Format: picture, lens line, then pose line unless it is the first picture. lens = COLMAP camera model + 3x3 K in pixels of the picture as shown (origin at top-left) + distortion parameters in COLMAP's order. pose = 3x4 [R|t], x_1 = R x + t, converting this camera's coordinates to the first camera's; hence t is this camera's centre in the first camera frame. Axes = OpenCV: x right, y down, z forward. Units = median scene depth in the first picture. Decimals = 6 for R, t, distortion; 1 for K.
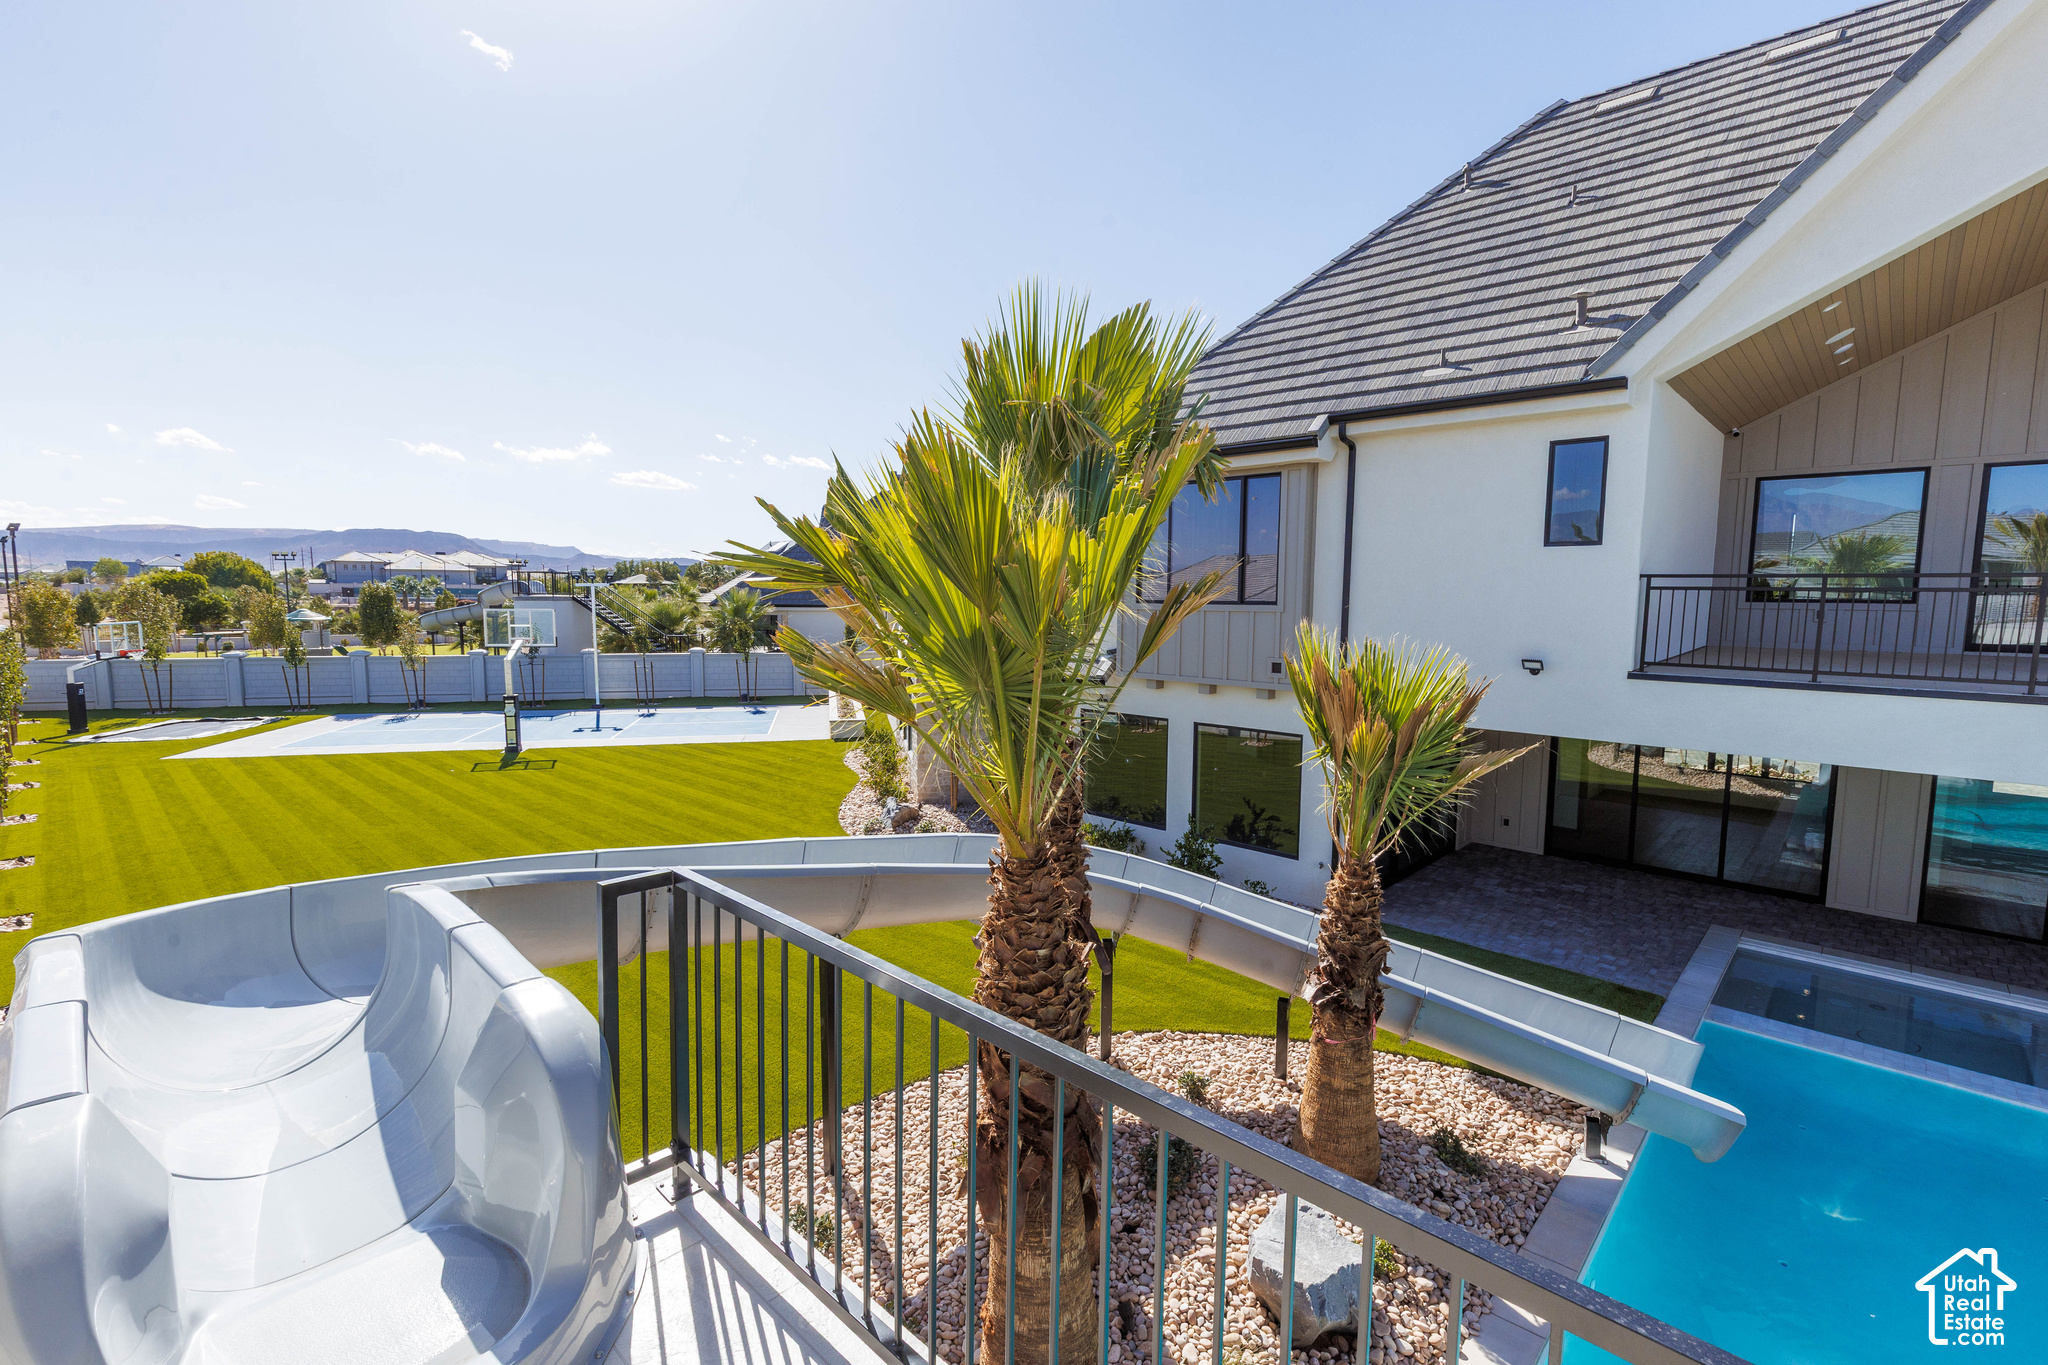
lens RADIAL K [[917.9, 0, 1035.2], [0, 917.9, 682.3], [0, 0, 1]] dist [0.003477, 0.000872]
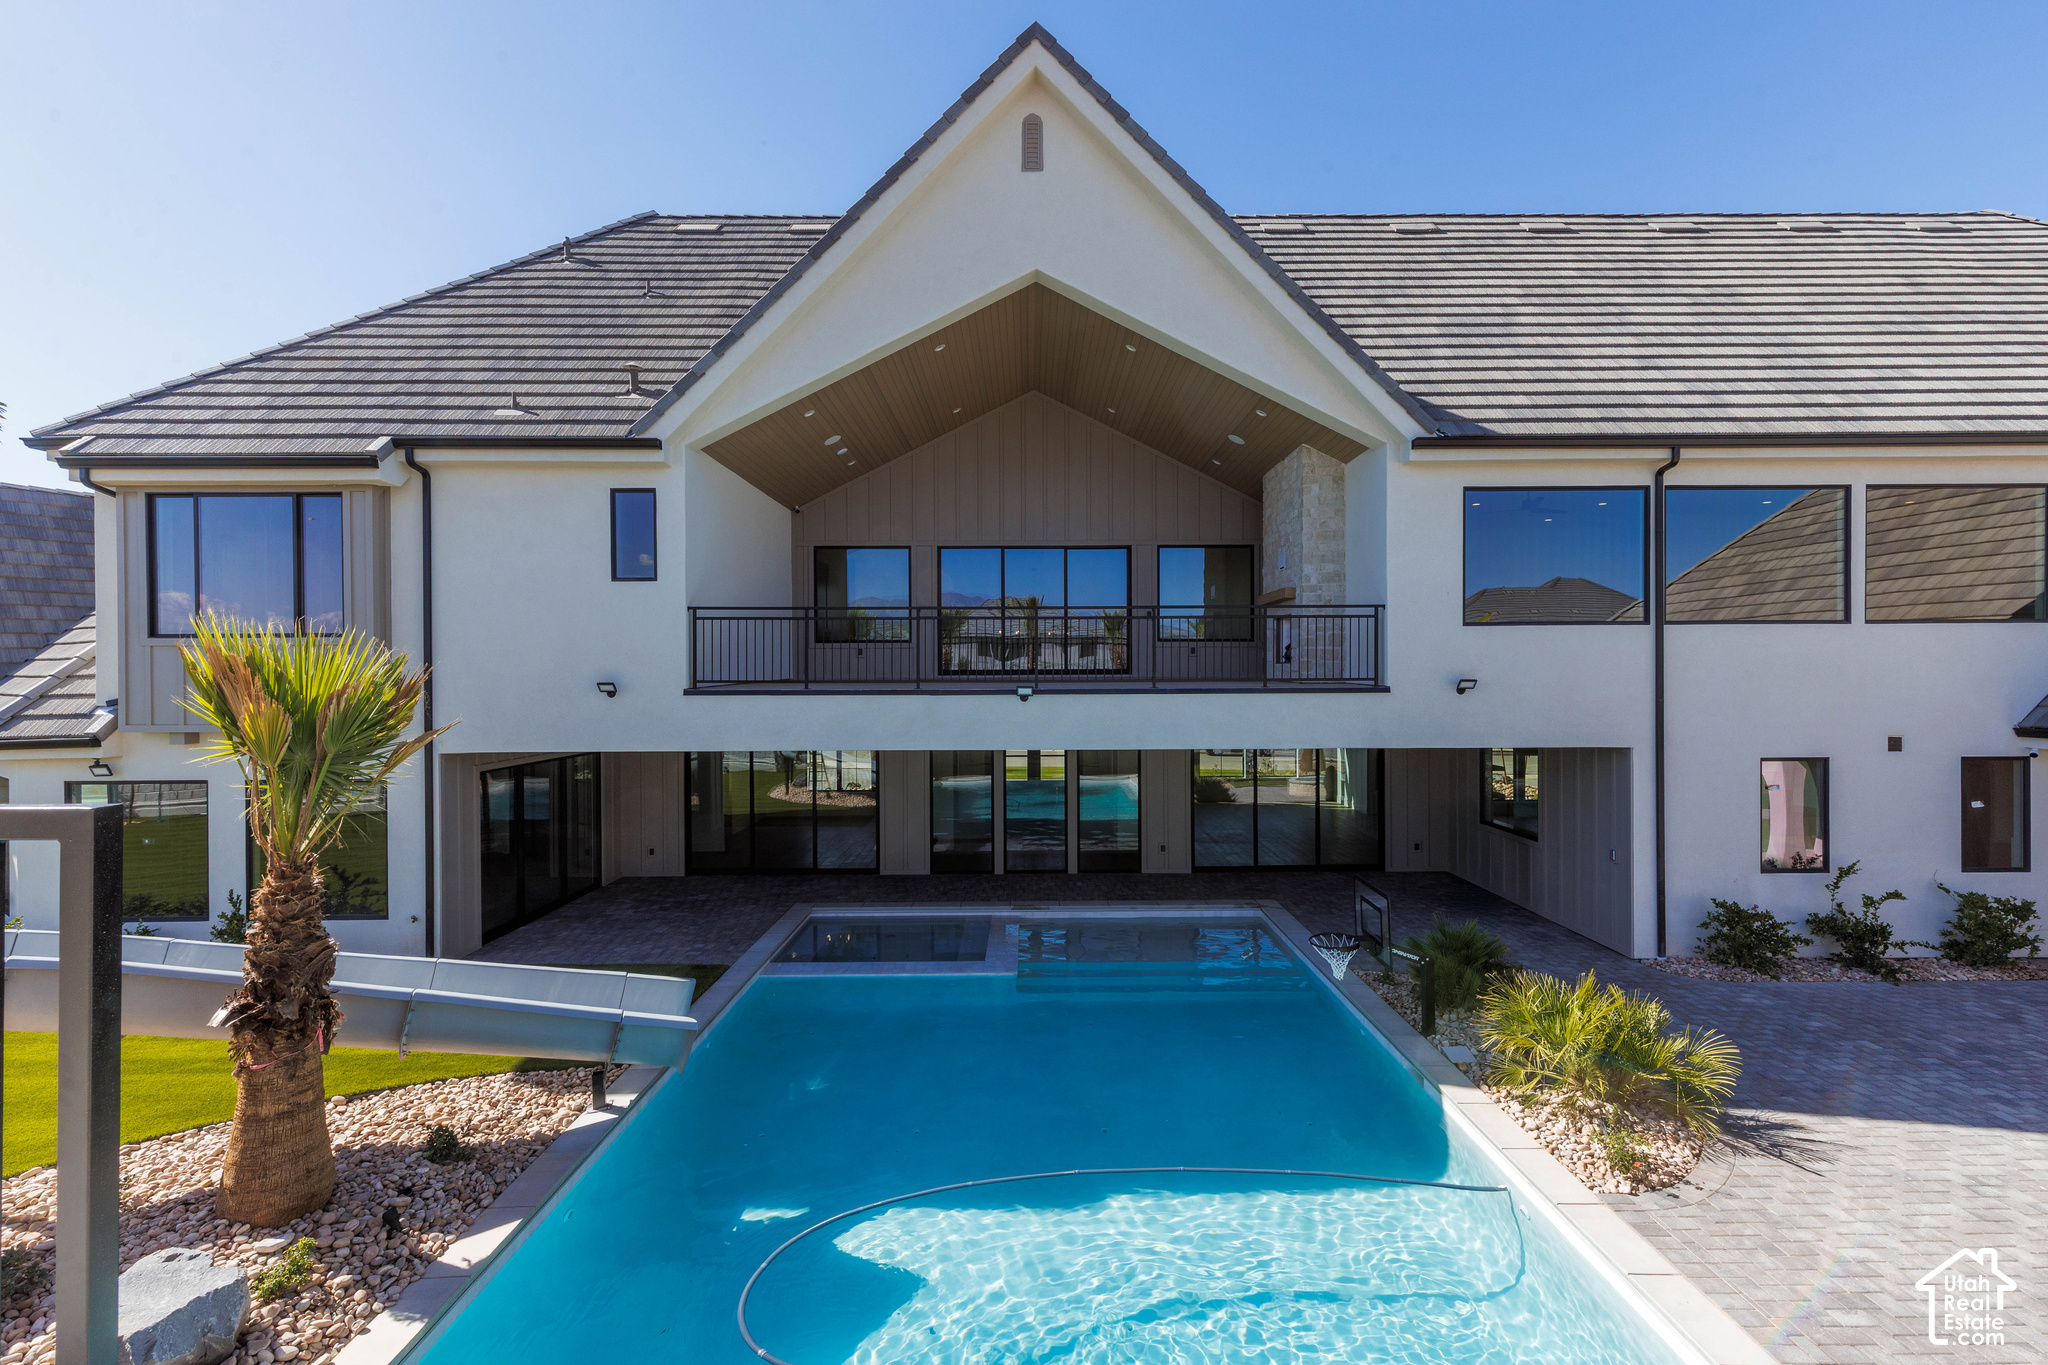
lens RADIAL K [[917.9, 0, 1040.8], [0, 917.9, 674.5], [0, 0, 1]] dist [0.003477, 0.000872]
pose [[0.722554, -0.012081, 0.691209, 0.145179], [0.076173, 0.995151, -0.062234, 0.067259], [-0.687105, 0.097619, 0.719970, -0.133344]]
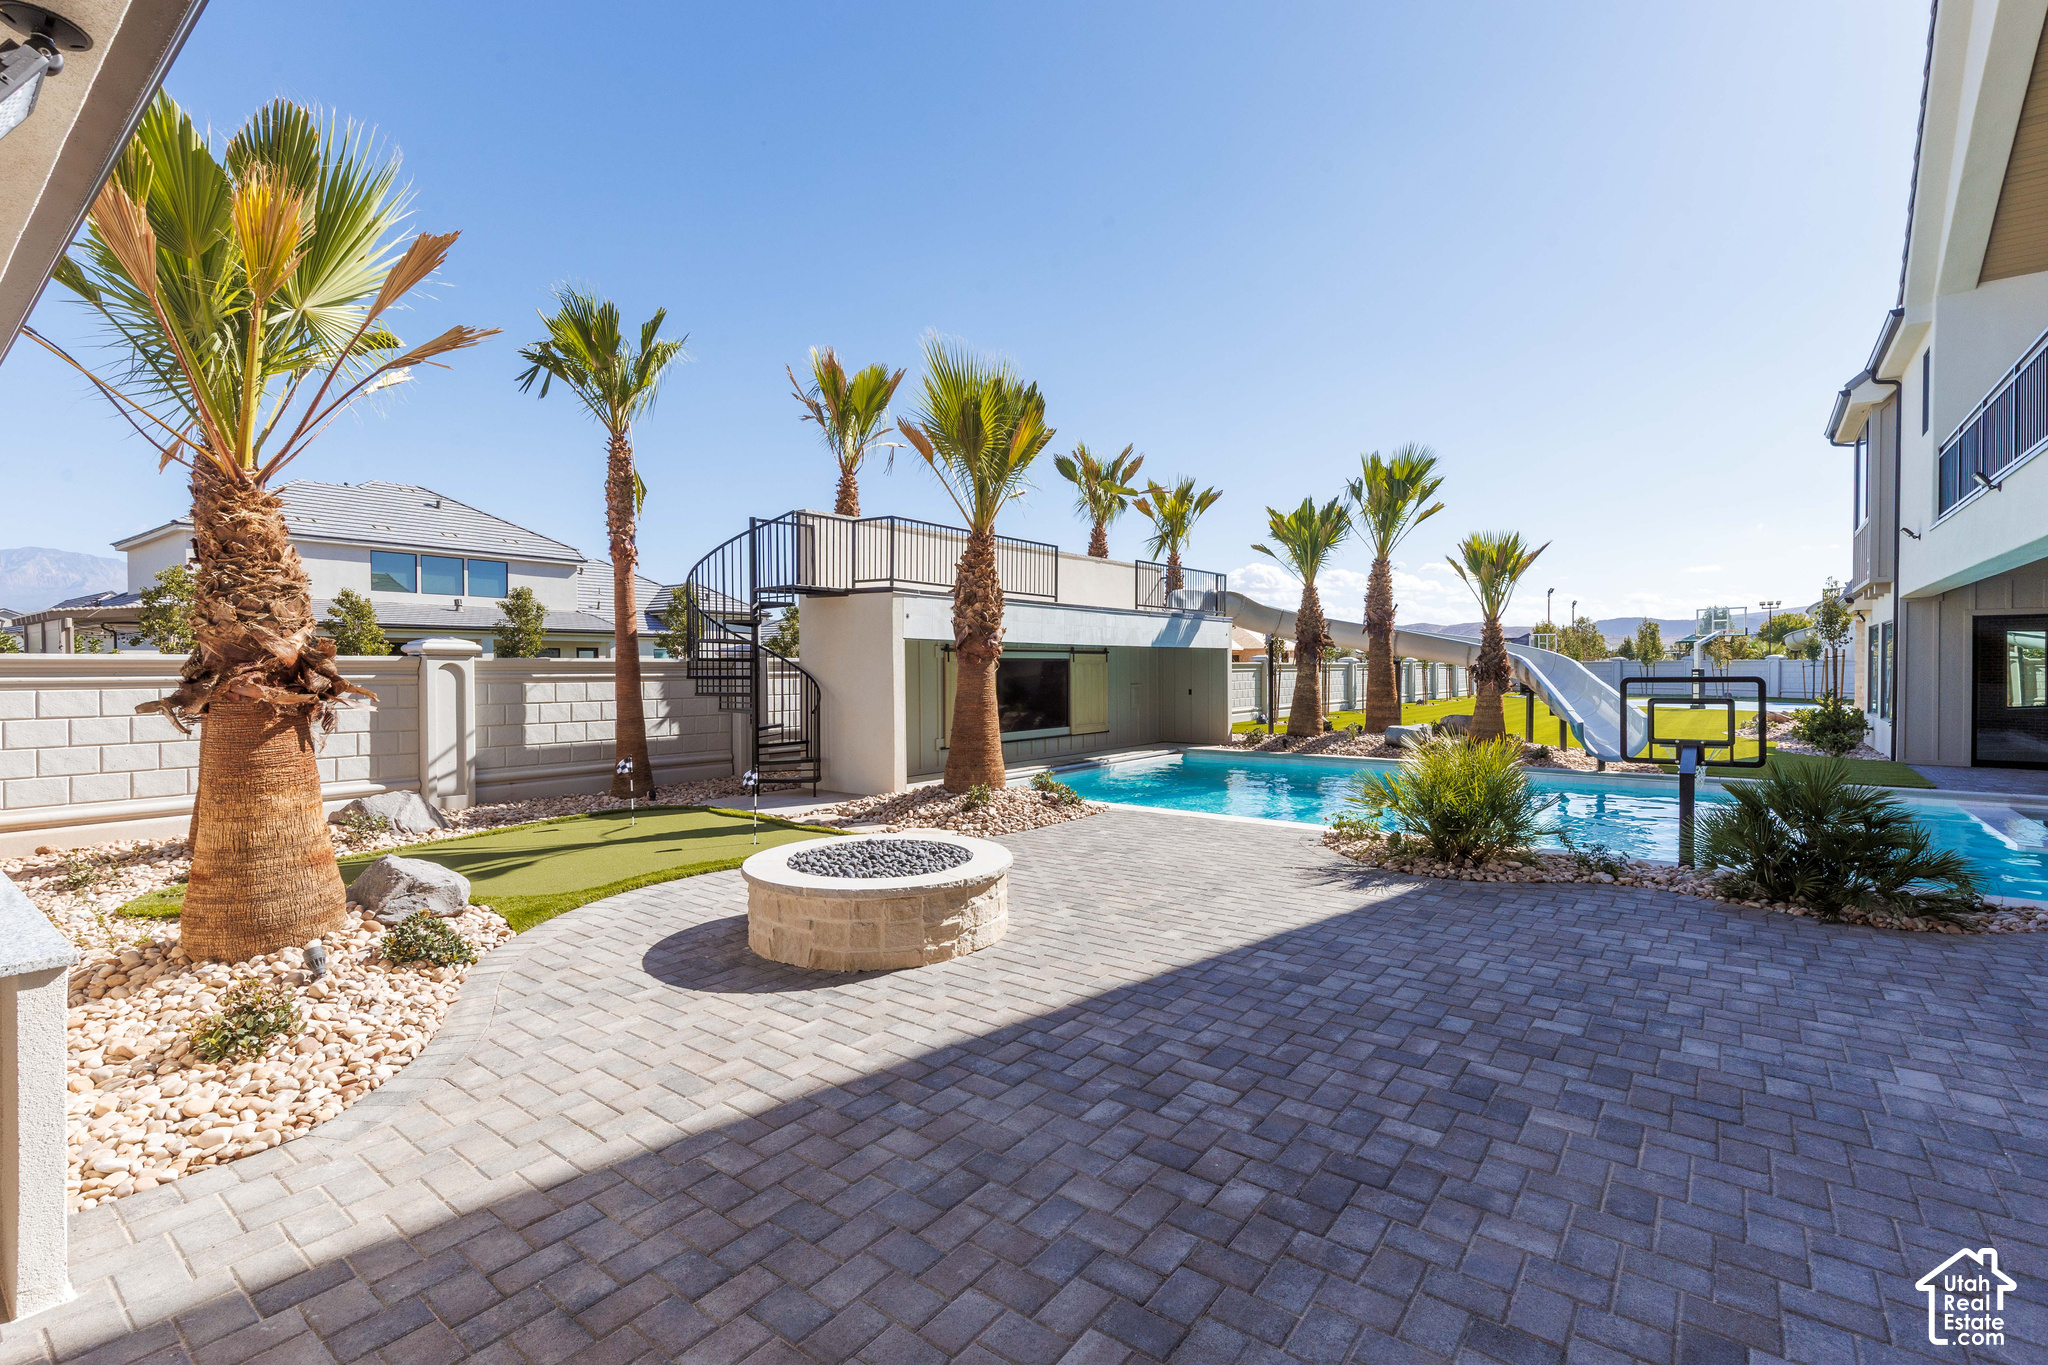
lens RADIAL K [[917.9, 0, 1039.6], [0, 917.9, 672.7], [0, 0, 1]] dist [0.003477, 0.000872]
pose [[0.103072, 0.001749, -0.994672, 1.542393], [-0.095186, 0.995426, -0.008113, 0.272748], [0.990109, 0.095515, 0.102767, -0.273416]]
